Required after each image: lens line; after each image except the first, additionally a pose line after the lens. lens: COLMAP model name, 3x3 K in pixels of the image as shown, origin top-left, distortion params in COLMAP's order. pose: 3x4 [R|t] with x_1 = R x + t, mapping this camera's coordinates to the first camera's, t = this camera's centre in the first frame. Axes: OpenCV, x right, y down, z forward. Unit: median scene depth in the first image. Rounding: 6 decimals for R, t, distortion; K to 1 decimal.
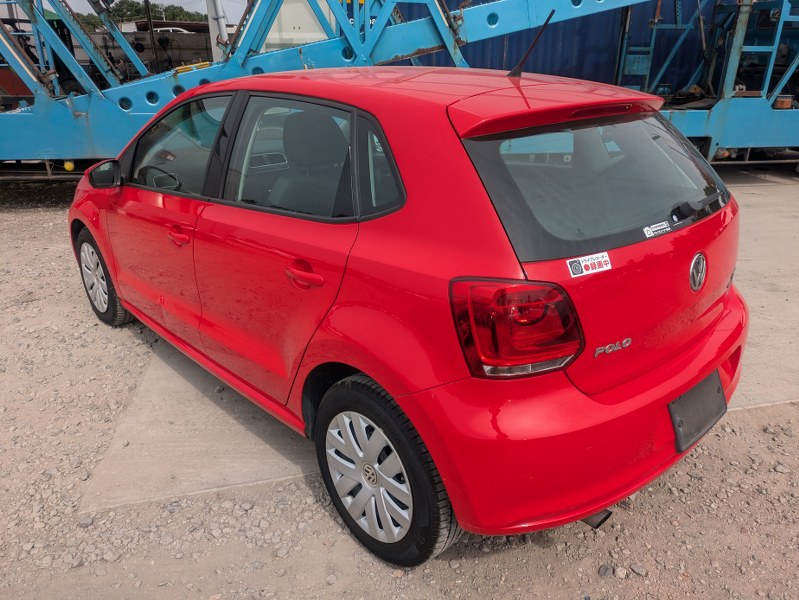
lens RADIAL K [[586.1, 0, 402.9], [0, 586.1, 283.9], [0, 0, 1]] dist [0.008461, -0.000303]
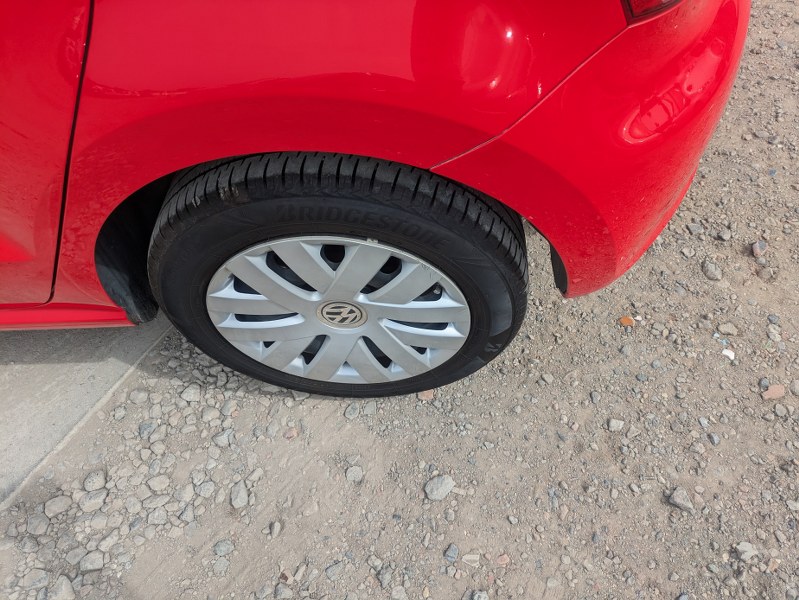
lens RADIAL K [[586.1, 0, 402.9], [0, 586.1, 283.9], [0, 0, 1]] dist [0.008461, -0.000303]
pose [[0.702407, -0.594433, 0.391501, -0.174332], [0.278160, 0.735540, 0.617744, -0.003543], [-0.655172, -0.325008, 0.681996, 0.518056]]
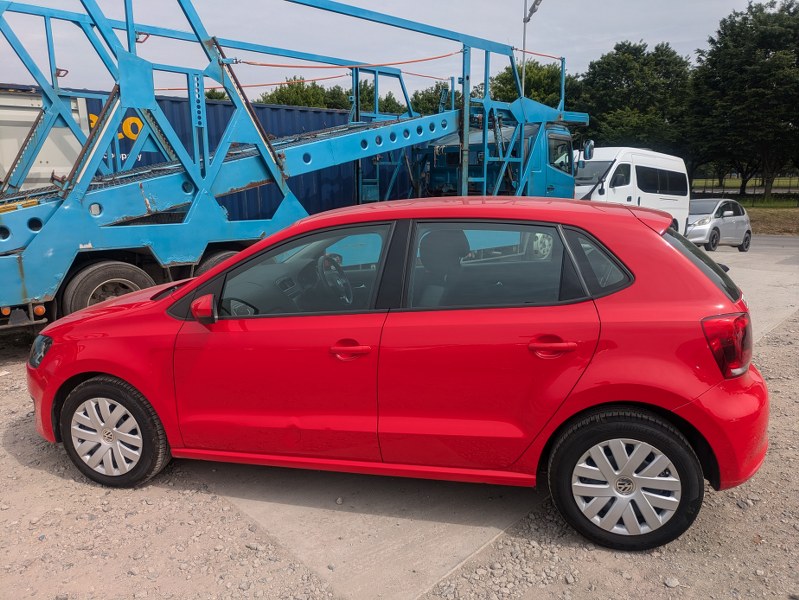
lens RADIAL K [[570.8, 0, 399.5], [0, 570.8, 300.0], [0, 0, 1]] dist [0.008849, -0.001684]
pose [[0.853164, -0.117564, 0.508222, -0.931304], [0.204230, 0.971779, -0.118049, -0.029442], [-0.480001, 0.204510, 0.853097, 0.042571]]
